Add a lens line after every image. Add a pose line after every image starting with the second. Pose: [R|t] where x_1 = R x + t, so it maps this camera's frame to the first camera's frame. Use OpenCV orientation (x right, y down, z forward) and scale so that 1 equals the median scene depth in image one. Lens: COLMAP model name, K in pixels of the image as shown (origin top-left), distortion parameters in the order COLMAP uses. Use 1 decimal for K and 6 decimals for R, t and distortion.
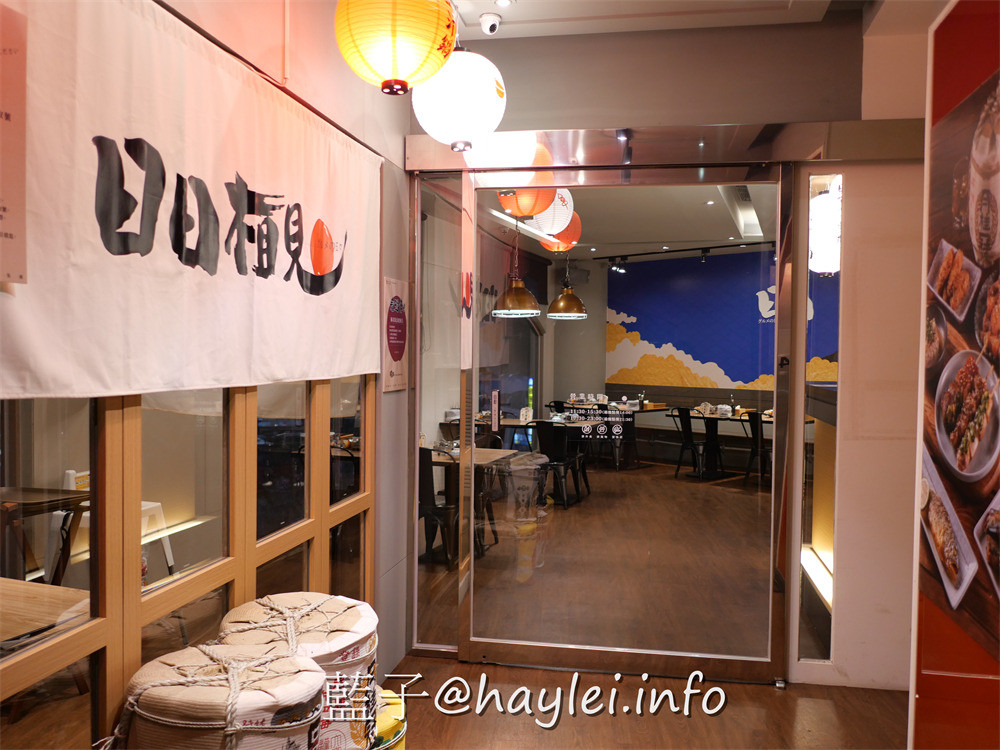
lens RADIAL K [[876.8, 0, 499.1], [0, 876.8, 376.5], [0, 0, 1]] dist [-0.010400, 0.002801]
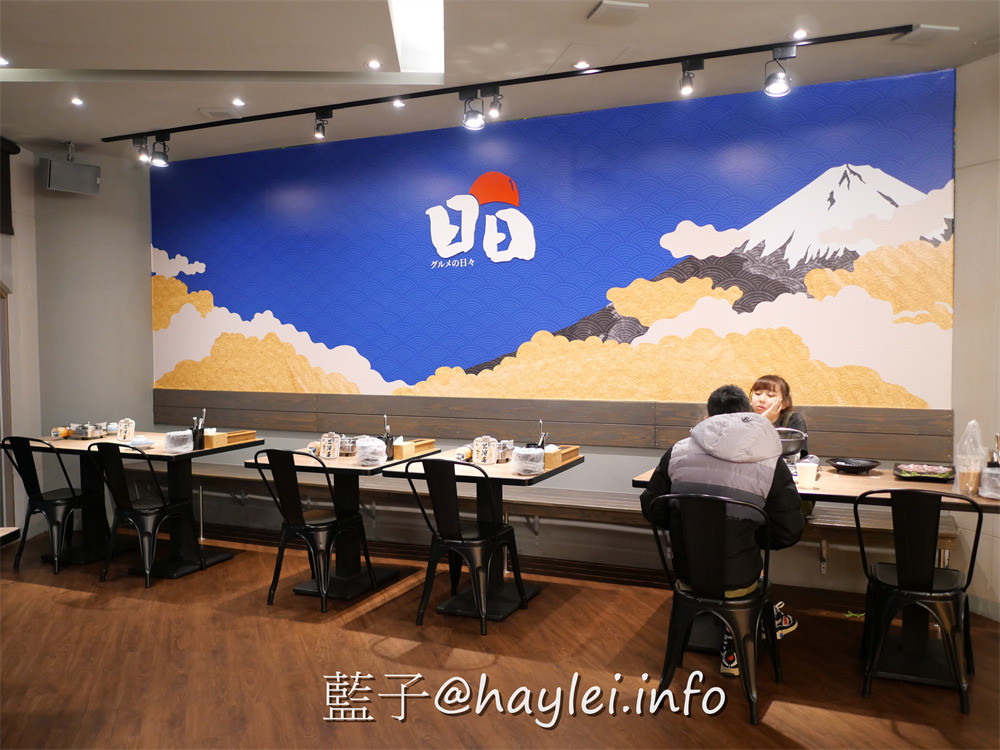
lens RADIAL K [[876.8, 0, 499.9], [0, 876.8, 377.1], [0, 0, 1]] dist [-0.010400, 0.002801]
pose [[0.925130, -0.033768, 0.378146, 0.133755], [0.027474, 0.999380, 0.022029, -0.006607], [-0.378655, -0.009990, 0.925484, 0.498832]]
